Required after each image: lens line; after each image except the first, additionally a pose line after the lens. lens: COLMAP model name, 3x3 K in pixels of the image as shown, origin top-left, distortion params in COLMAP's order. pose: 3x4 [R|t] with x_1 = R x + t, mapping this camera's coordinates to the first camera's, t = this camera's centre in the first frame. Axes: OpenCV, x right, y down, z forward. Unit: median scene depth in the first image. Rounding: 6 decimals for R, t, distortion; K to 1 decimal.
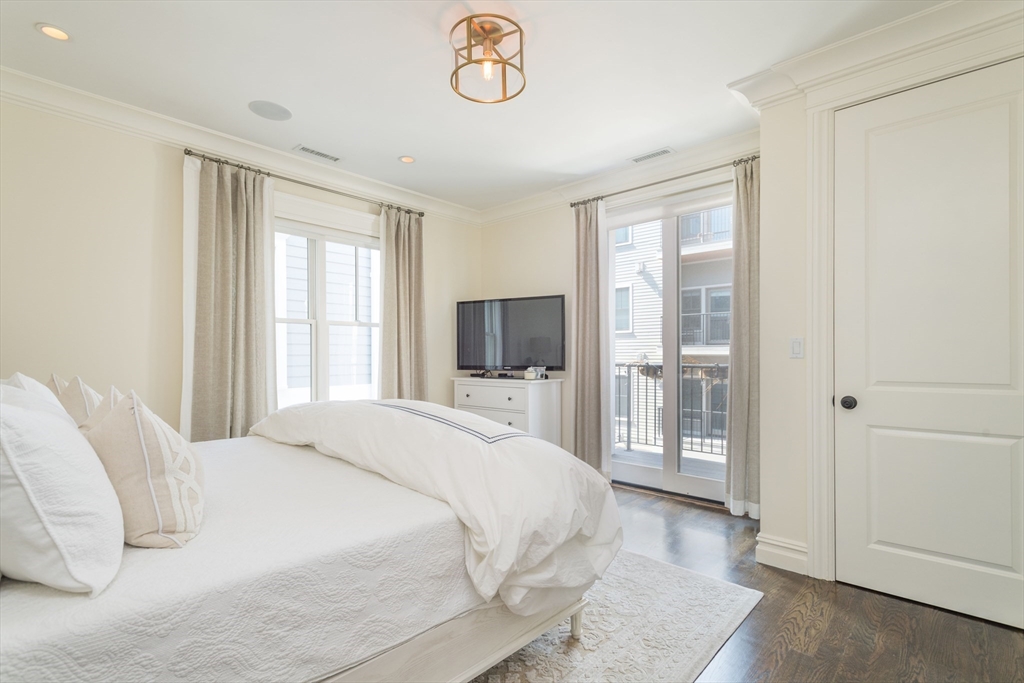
lens RADIAL K [[485.5, 0, 510.9], [0, 485.5, 350.1], [0, 0, 1]] dist [0.010421, -0.002511]
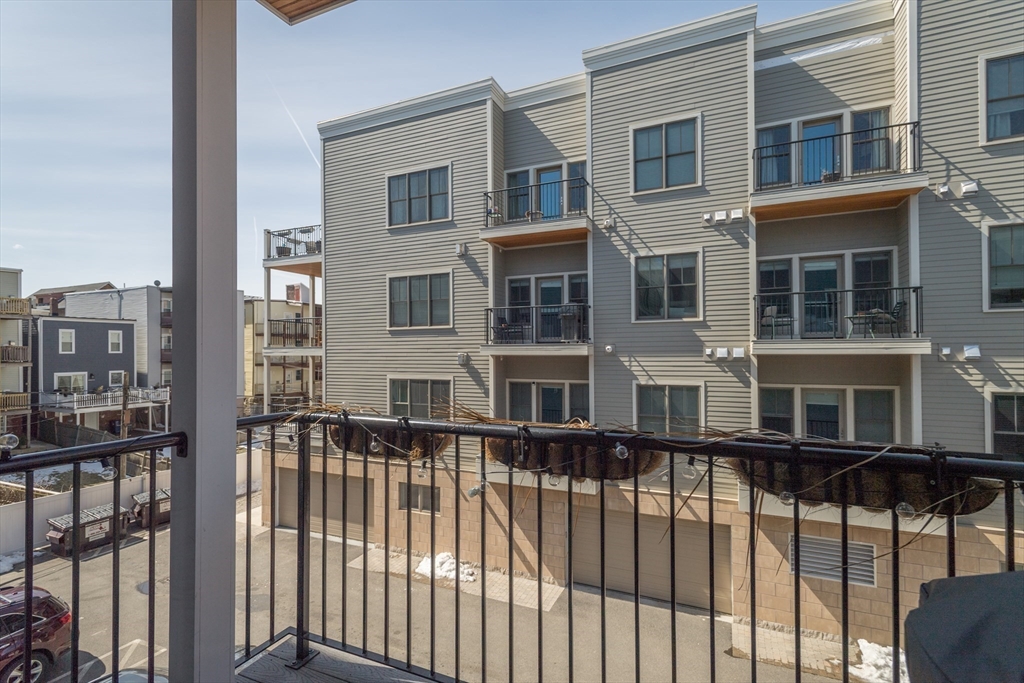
lens RADIAL K [[485.5, 0, 522.9], [0, 485.5, 341.8], [0, 0, 1]] dist [0.010421, -0.002511]
pose [[0.941510, -0.005277, 0.336943, 0.084970], [0.008074, 0.999944, -0.006903, -0.006398], [-0.336887, 0.009220, 0.941500, 0.188639]]
